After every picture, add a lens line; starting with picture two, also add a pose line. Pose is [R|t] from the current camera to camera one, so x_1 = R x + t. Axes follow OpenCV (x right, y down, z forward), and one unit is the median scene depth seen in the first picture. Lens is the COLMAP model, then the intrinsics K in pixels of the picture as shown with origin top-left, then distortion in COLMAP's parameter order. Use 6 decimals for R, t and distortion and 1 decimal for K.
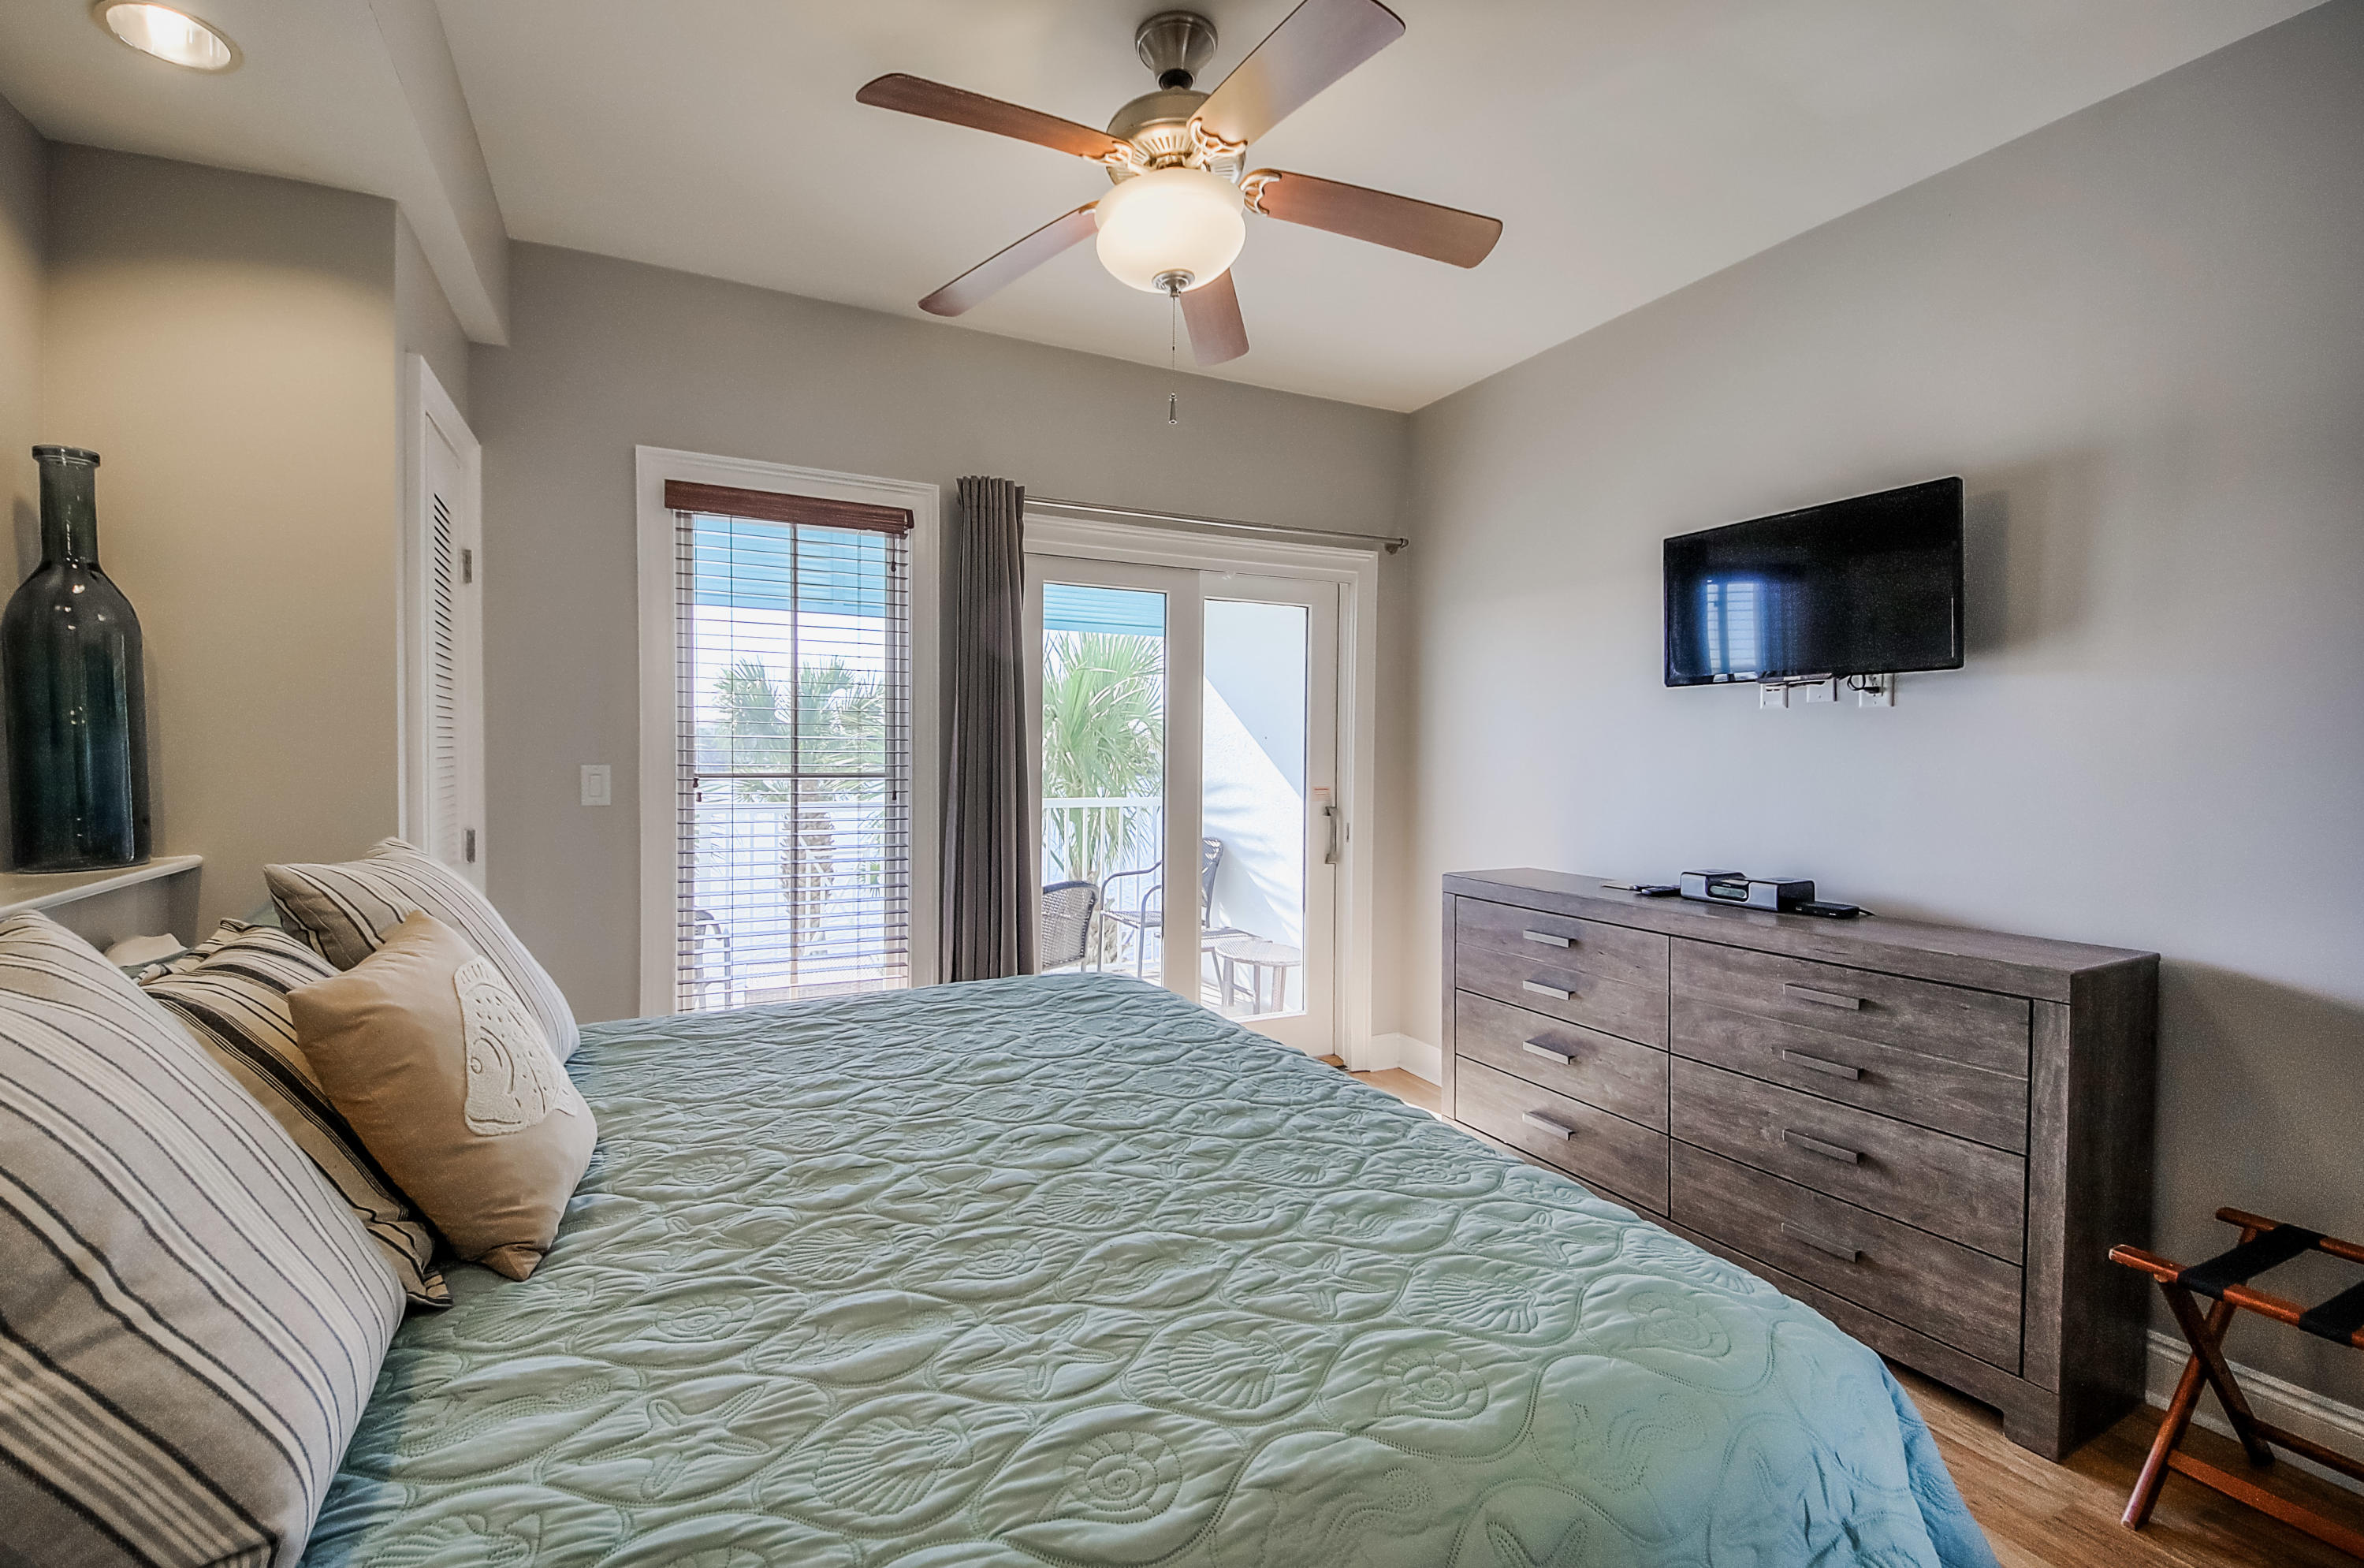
lens RADIAL K [[929.0, 0, 1182.1], [0, 929.0, 784.9], [0, 0, 1]] dist [0.021811, -0.000272]
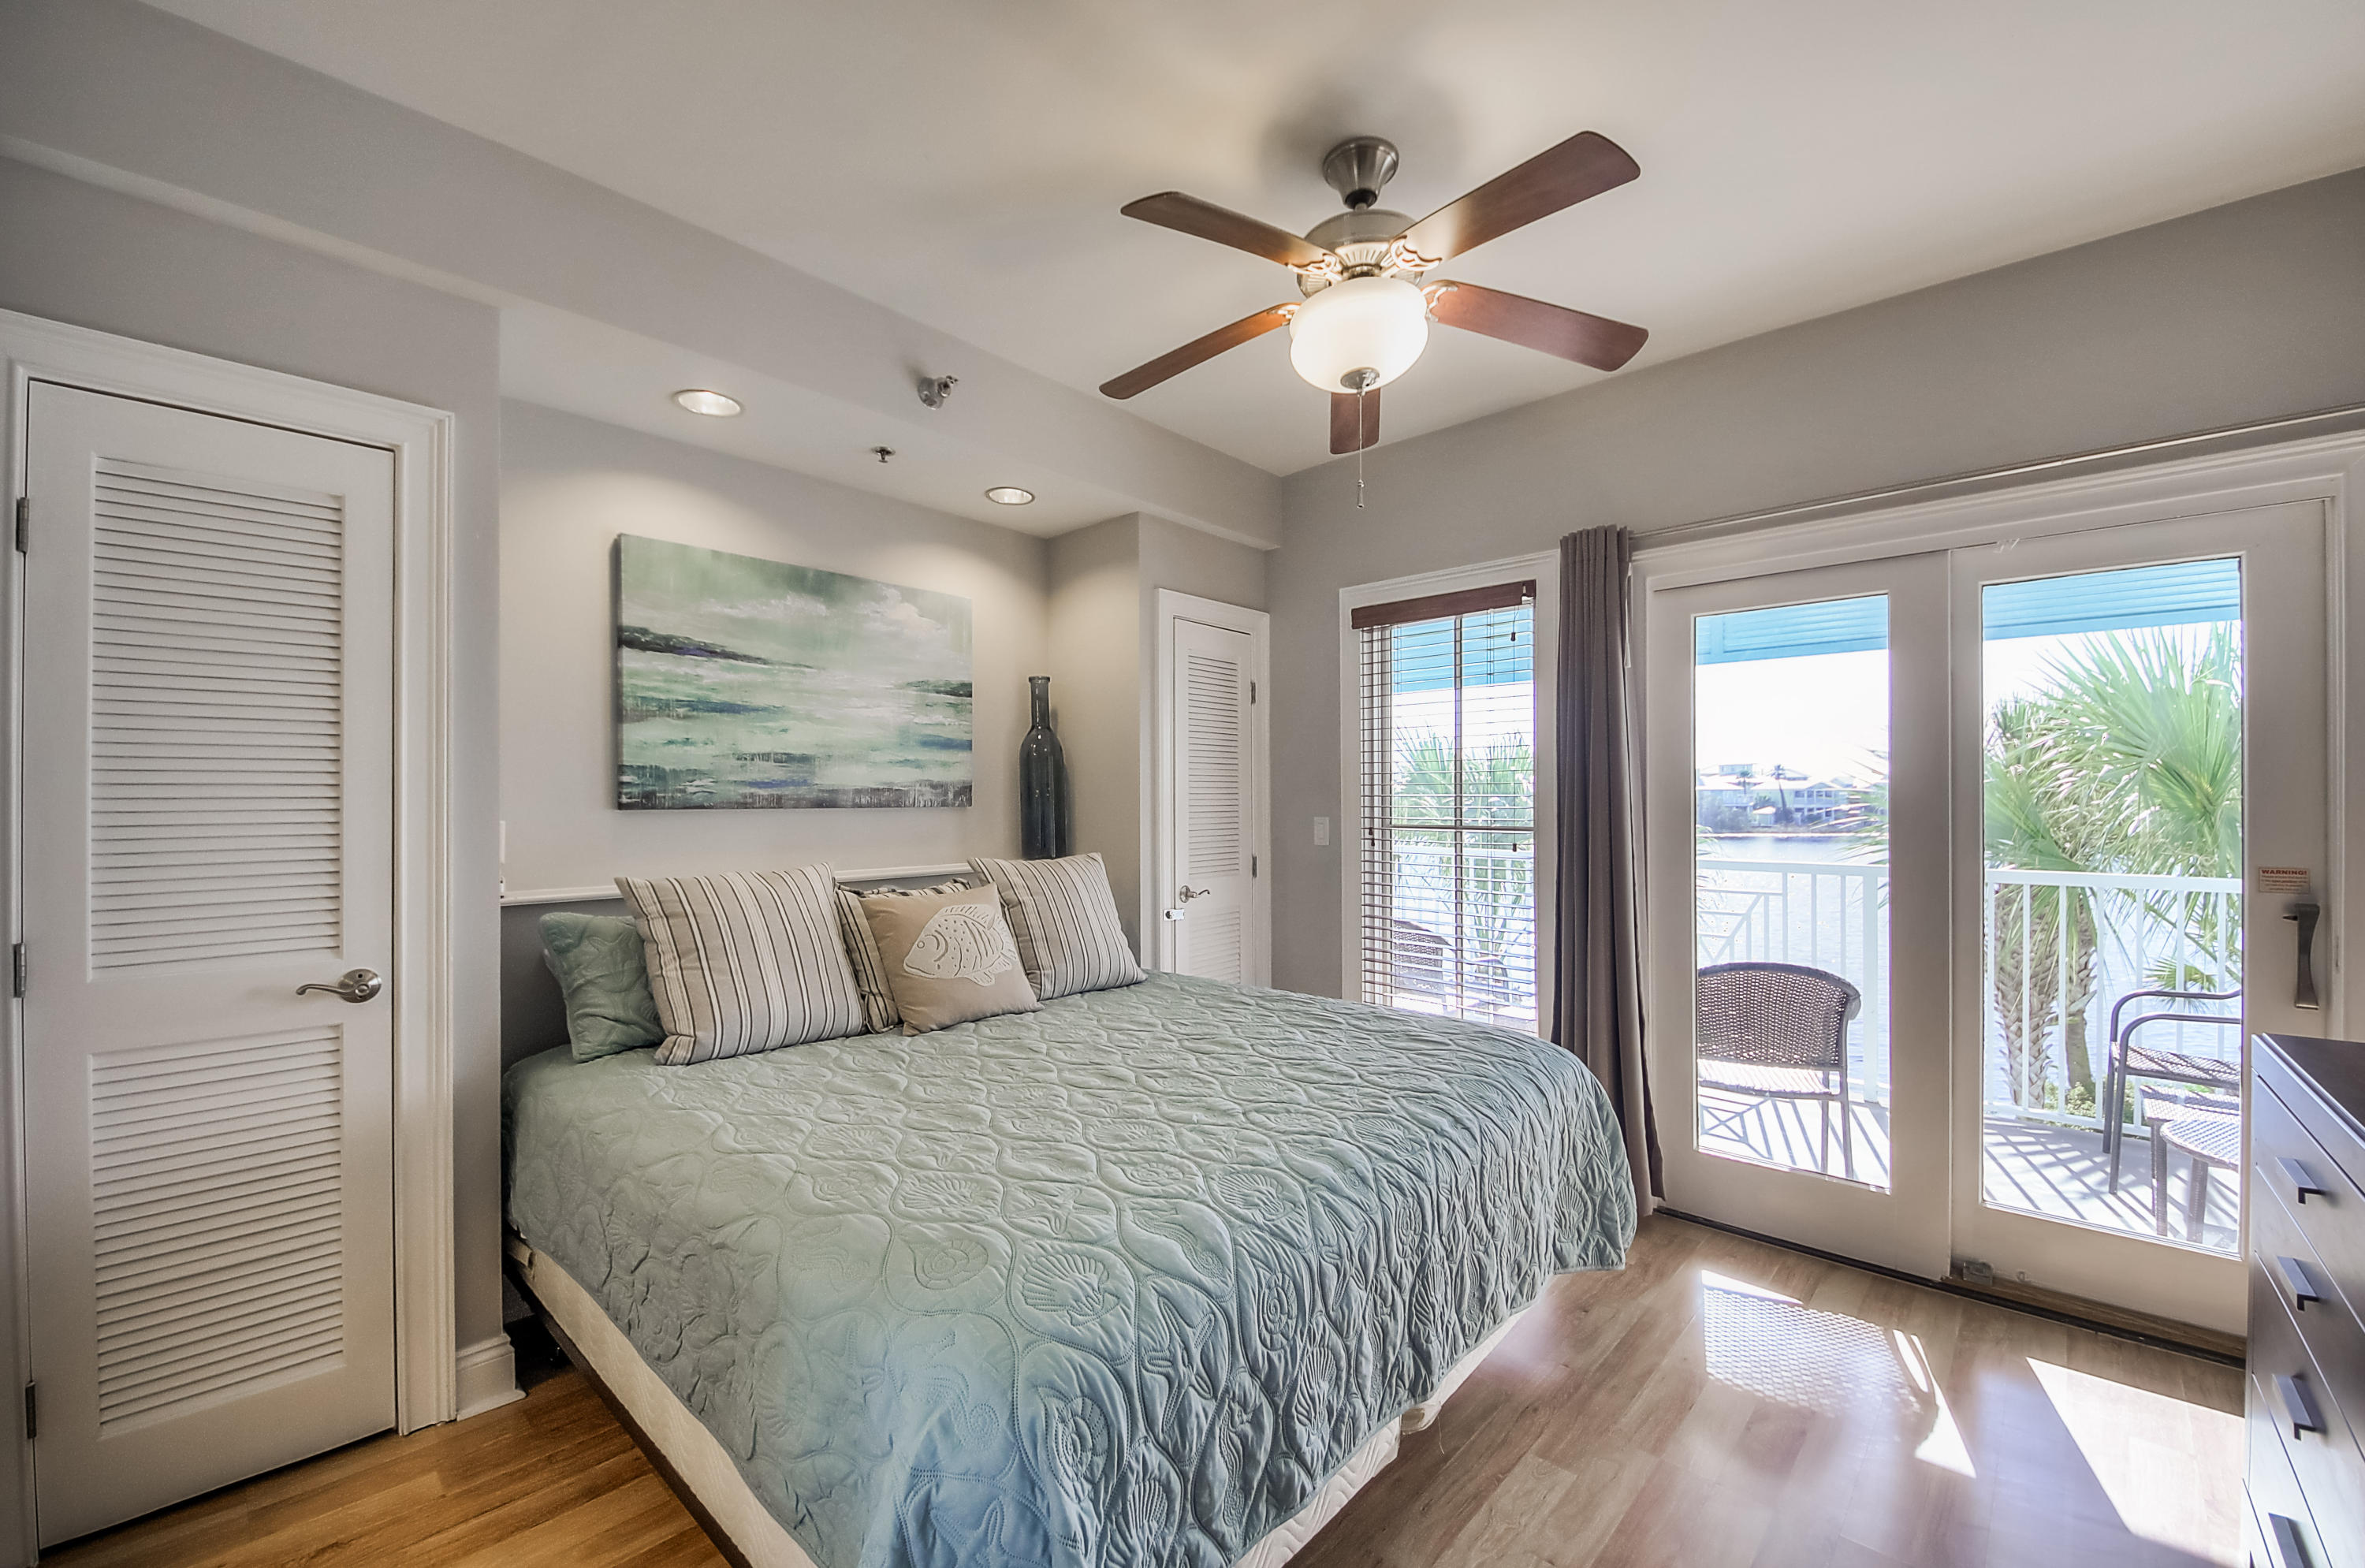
lens RADIAL K [[929.4, 0, 1195.0], [0, 929.4, 801.4], [0, 0, 1]] dist [0.021811, -0.000272]
pose [[0.397198, -0.009888, -0.917680, 0.732302], [-0.030709, 0.999239, -0.024058, -0.006135], [0.917219, 0.037736, 0.396592, 0.321131]]
